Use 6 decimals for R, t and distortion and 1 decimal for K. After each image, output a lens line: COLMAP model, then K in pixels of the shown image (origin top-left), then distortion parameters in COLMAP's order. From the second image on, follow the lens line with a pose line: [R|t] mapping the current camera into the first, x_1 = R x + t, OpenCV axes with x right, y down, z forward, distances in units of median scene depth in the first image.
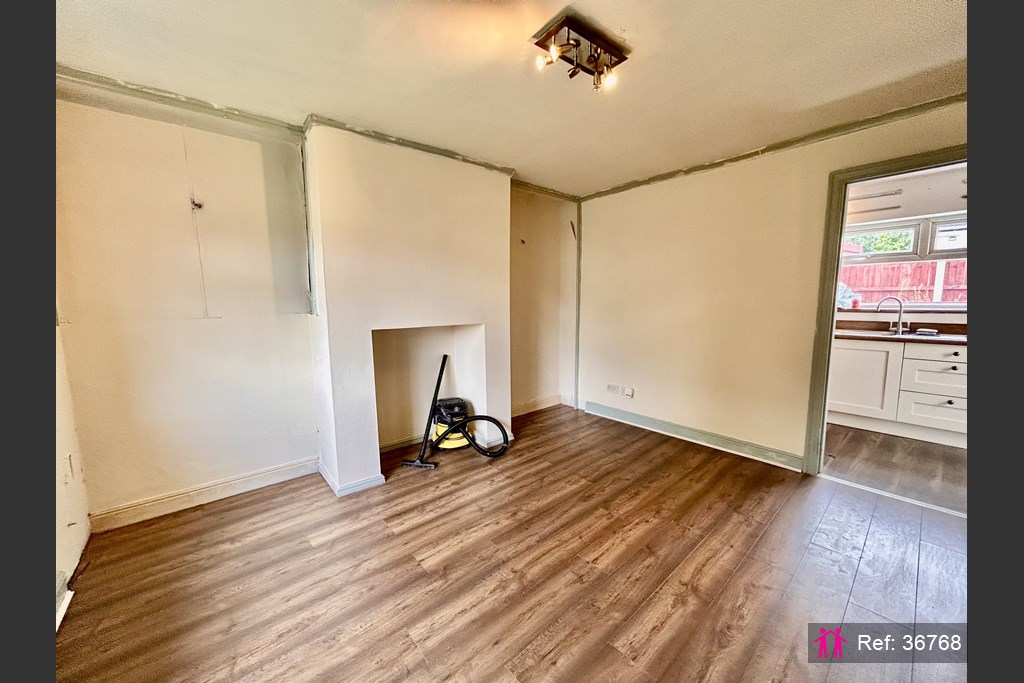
lens RADIAL K [[368.4, 0, 516.0], [0, 368.4, 341.0], [0, 0, 1]] dist [0.001960, 0.000099]
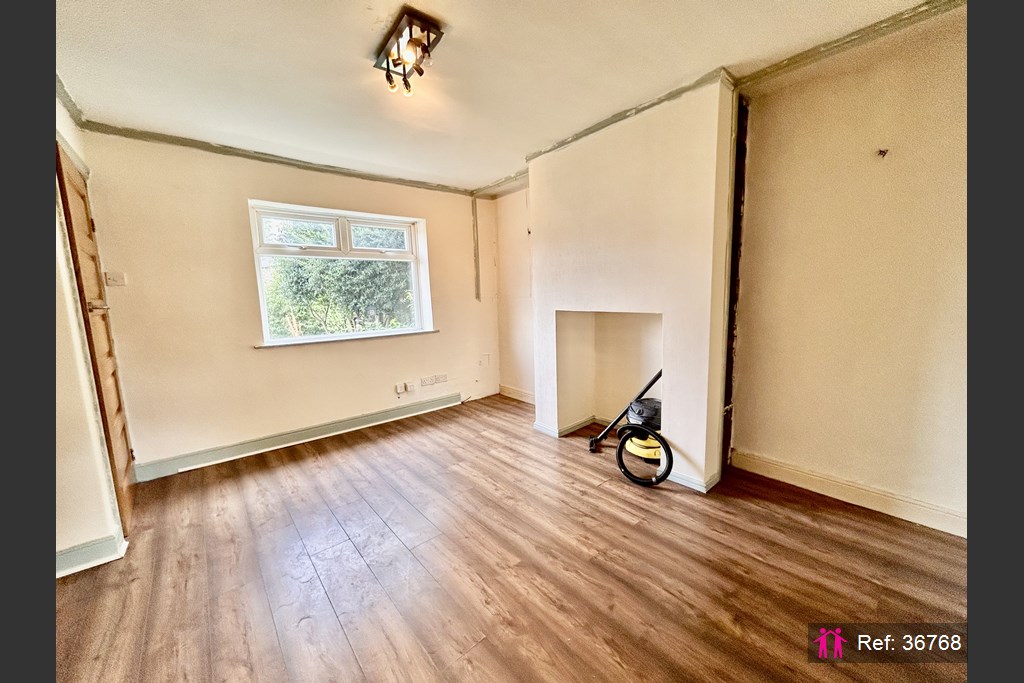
lens RADIAL K [[368.4, 0, 507.8], [0, 368.4, 341.4], [0, 0, 1]] dist [0.001960, 0.000099]
pose [[-0.009887, 0.140897, -0.989975, 0.900002], [-0.088171, 0.986044, 0.141218, -0.093245], [0.996056, 0.088683, 0.002674, 0.913373]]
